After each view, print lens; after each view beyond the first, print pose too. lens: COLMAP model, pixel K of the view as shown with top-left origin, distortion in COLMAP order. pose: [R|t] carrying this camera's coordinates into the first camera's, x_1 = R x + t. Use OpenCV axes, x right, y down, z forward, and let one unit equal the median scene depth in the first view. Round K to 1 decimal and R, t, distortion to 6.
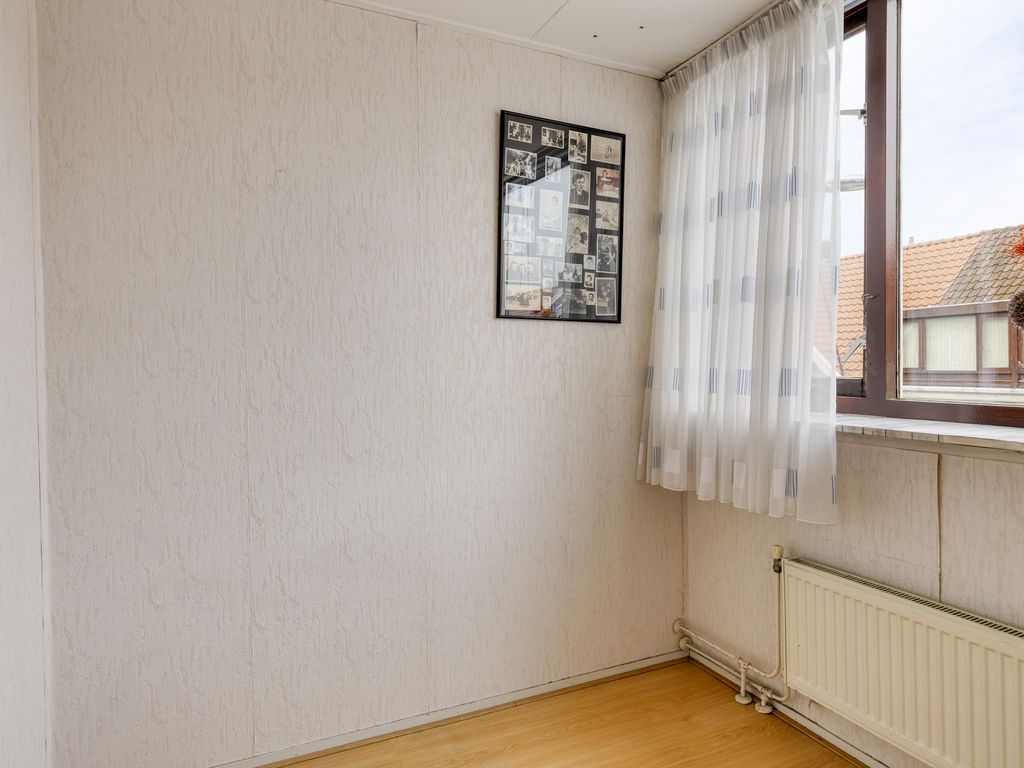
lens RADIAL K [[637.2, 0, 569.9], [0, 637.2, 353.3], [0, 0, 1]] dist [0.001036, -0.002464]
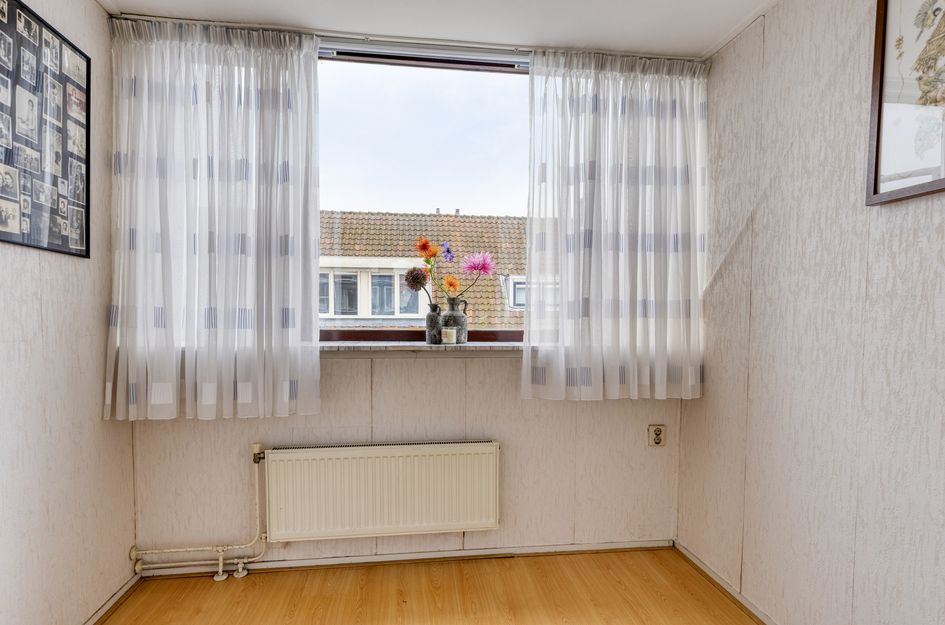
lens RADIAL K [[525.2, 0, 473.7], [0, 525.2, 316.3], [0, 0, 1]] dist [0.002730, 0.000335]
pose [[0.308404, 0.000105, 0.951255, -0.505097], [-0.025078, 0.999653, 0.008020, 0.018853], [-0.950925, -0.026329, 0.308300, 0.222542]]
